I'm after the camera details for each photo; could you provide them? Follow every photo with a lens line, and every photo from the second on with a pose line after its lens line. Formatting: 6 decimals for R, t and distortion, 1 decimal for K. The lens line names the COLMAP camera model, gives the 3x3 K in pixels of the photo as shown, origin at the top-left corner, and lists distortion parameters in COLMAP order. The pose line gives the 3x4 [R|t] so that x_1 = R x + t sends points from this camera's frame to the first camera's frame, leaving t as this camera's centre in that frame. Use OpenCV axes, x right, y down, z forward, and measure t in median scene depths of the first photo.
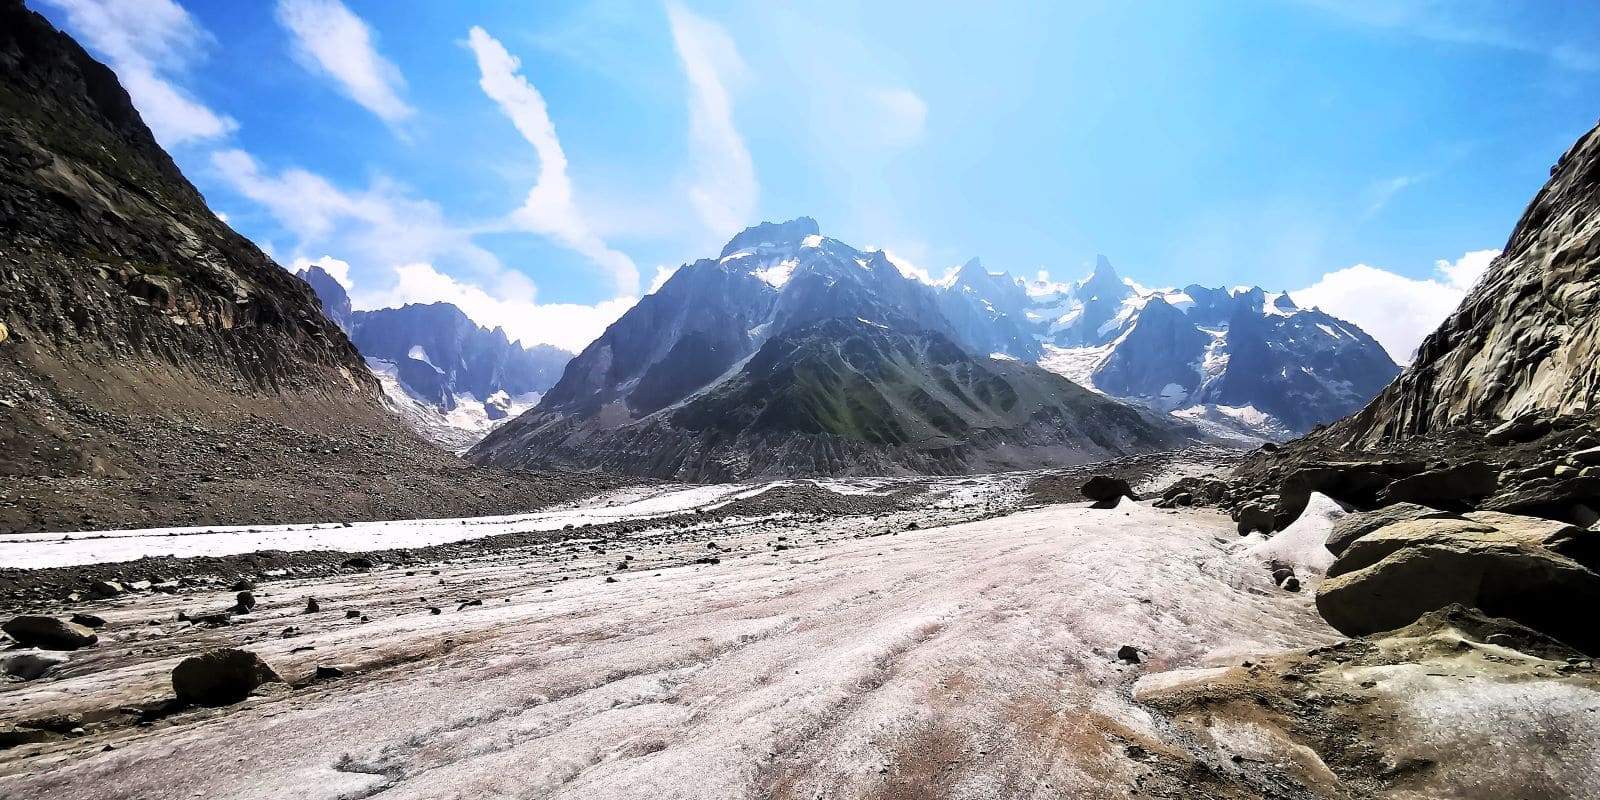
lens RADIAL K [[824.6, 0, 795.6], [0, 824.6, 425.5], [0, 0, 1]] dist [-0.019090, 0.000159]
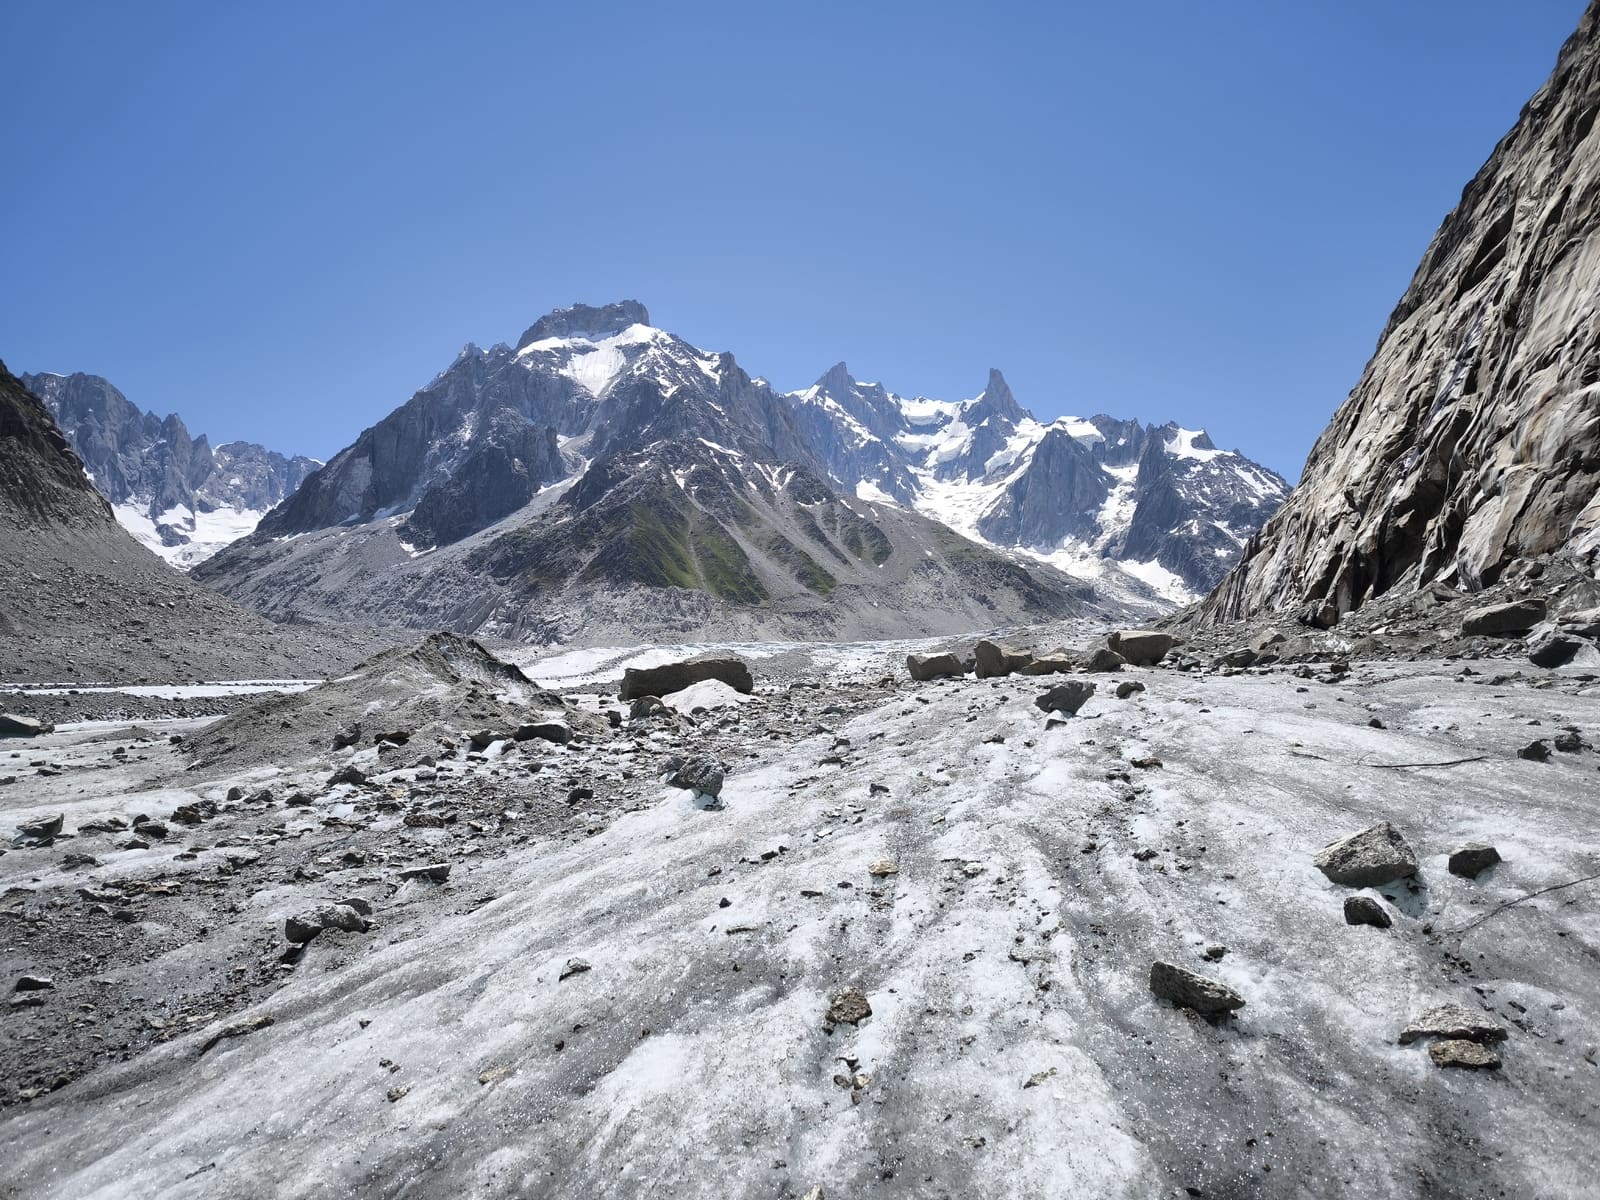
lens RADIAL K [[1151.6, 0, 802.1], [0, 1151.6, 609.6], [0, 0, 1]] dist [0.037354, 0.001210]
pose [[0.979679, 0.026582, 0.198802, -0.045651], [-0.033864, 0.998871, 0.033320, -0.007126], [-0.197692, -0.039375, 0.979473, -0.115380]]
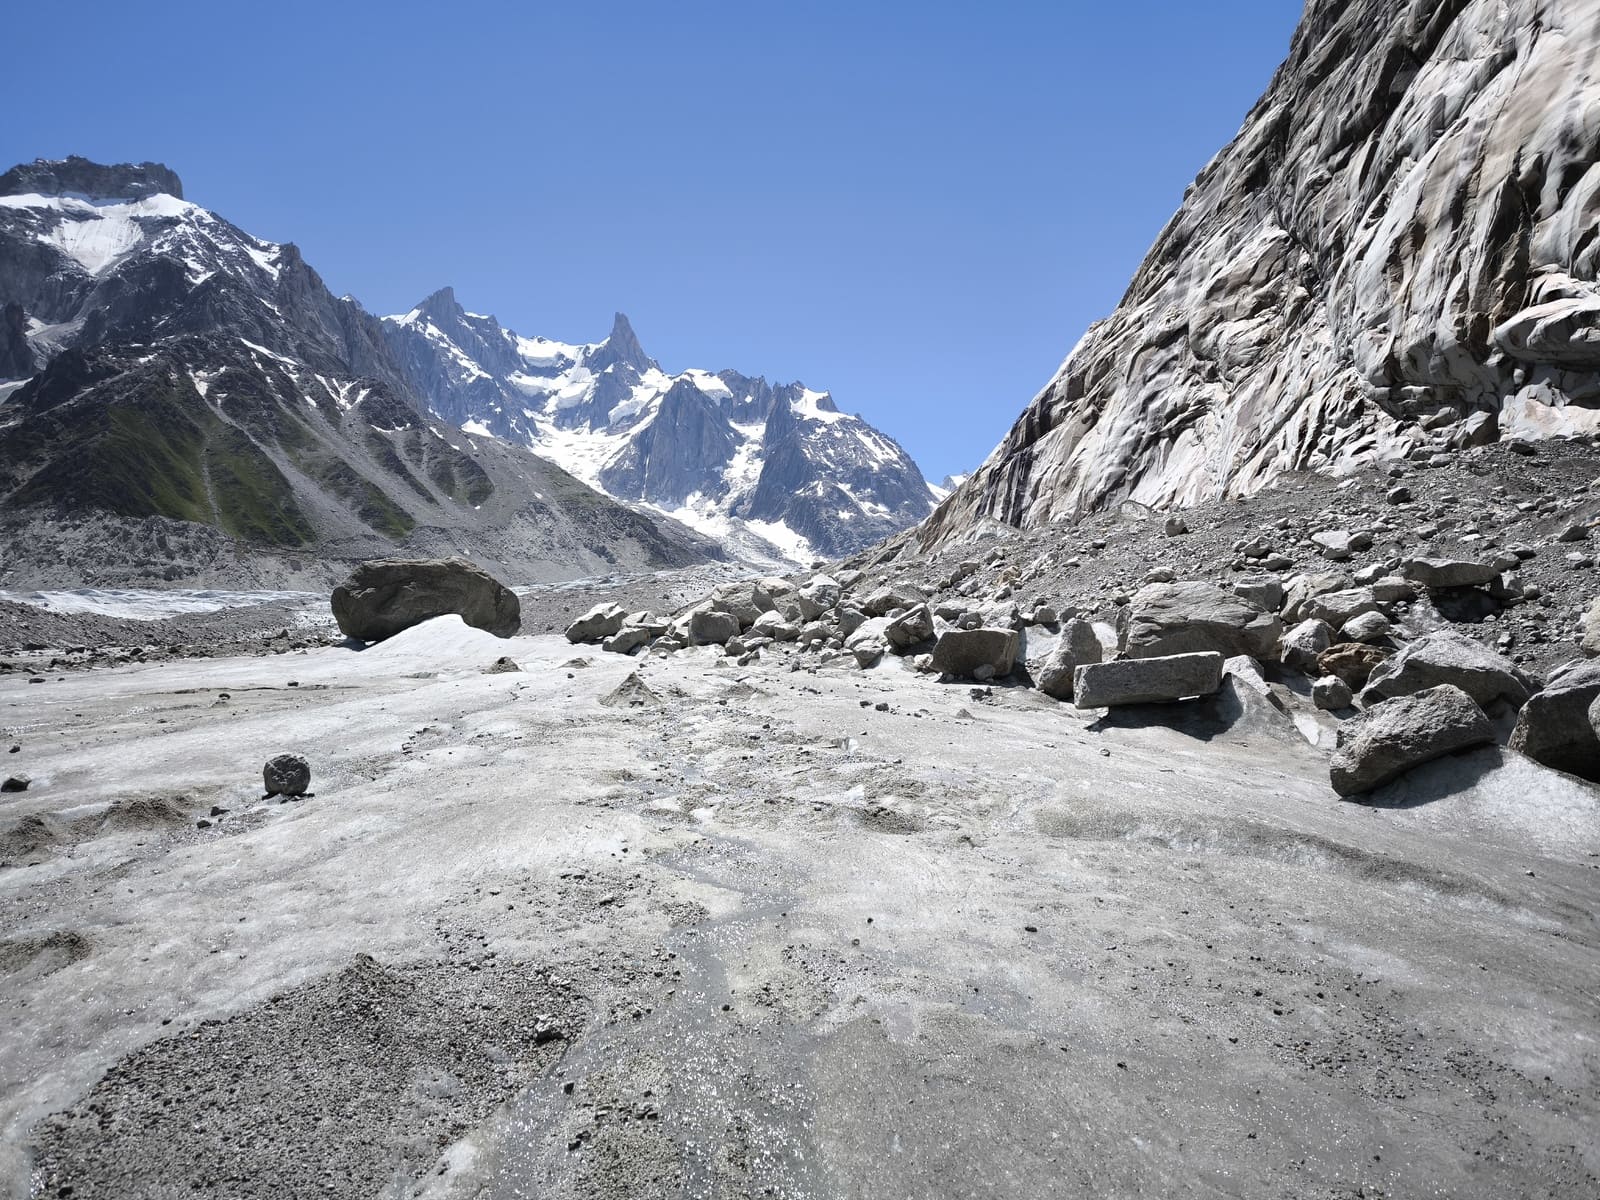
lens RADIAL K [[1134.3, 0, 788.9], [0, 1134.3, 612.4], [0, 0, 1]] dist [0.004584, -0.004845]
pose [[0.870431, 0.022695, 0.491768, 0.018885], [-0.055871, 0.997037, 0.052879, 0.006030], [-0.489110, -0.073503, 0.869119, 0.041053]]
